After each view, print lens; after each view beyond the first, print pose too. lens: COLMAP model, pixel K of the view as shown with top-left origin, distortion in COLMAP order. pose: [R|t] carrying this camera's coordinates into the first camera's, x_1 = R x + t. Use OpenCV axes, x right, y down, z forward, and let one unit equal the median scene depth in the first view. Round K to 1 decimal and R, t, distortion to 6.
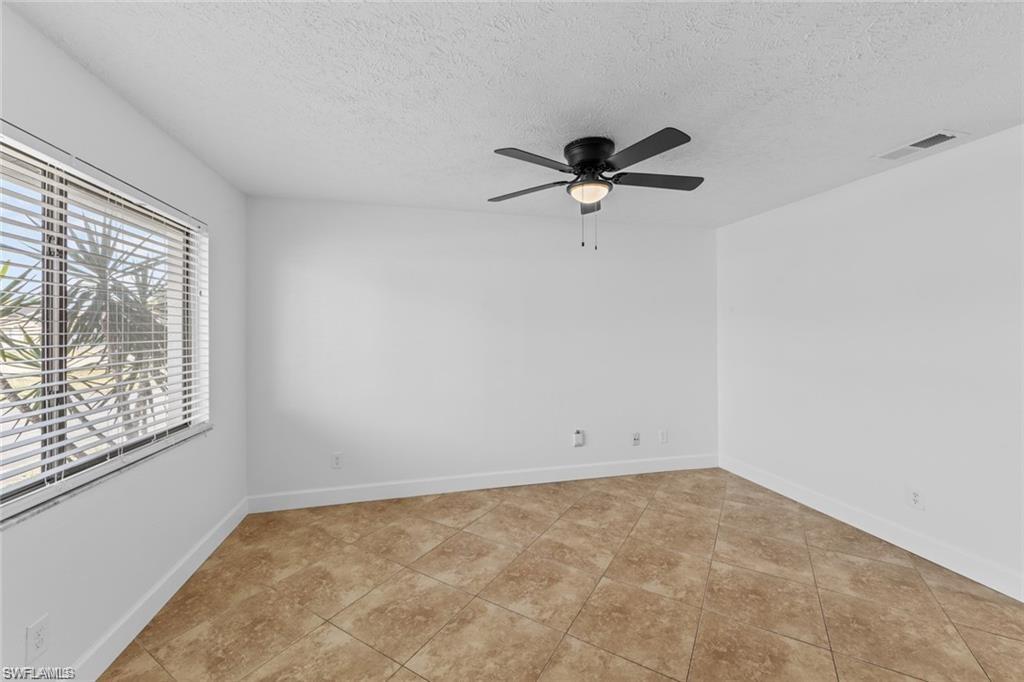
lens RADIAL K [[402.4, 0, 512.5], [0, 402.4, 333.2], [0, 0, 1]] dist [0.010320, -0.002214]
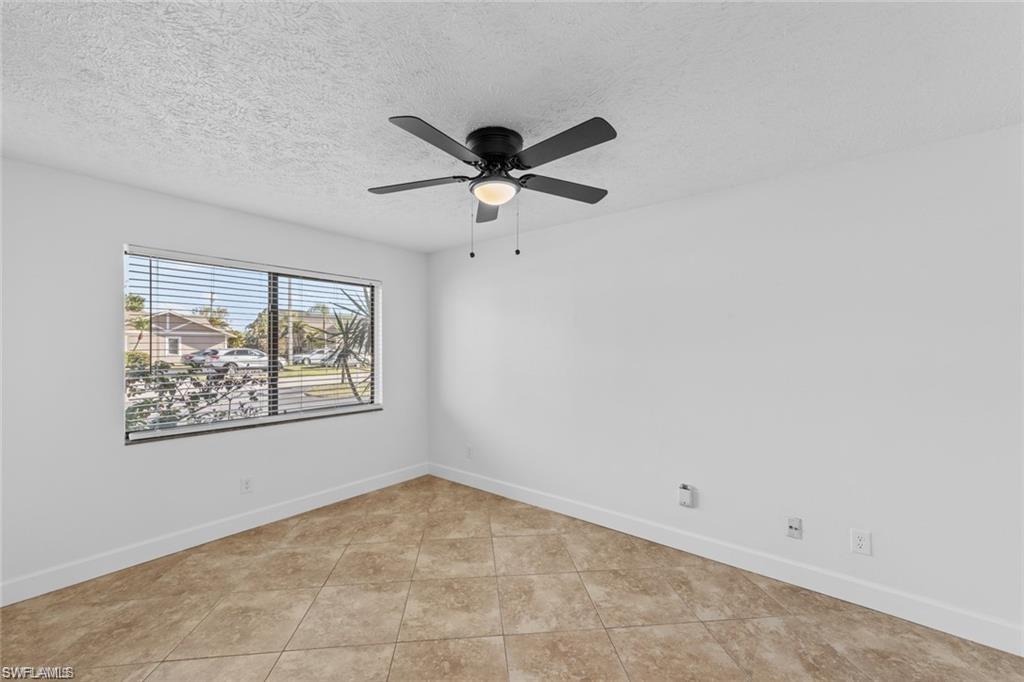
lens RADIAL K [[402.4, 0, 508.1], [0, 402.4, 347.6], [0, 0, 1]] dist [0.010320, -0.002214]
pose [[0.607678, 0.006875, -0.794154, 0.731366], [-0.007976, 0.999965, 0.002554, -0.012148], [0.794144, 0.004782, 0.607711, 0.386096]]
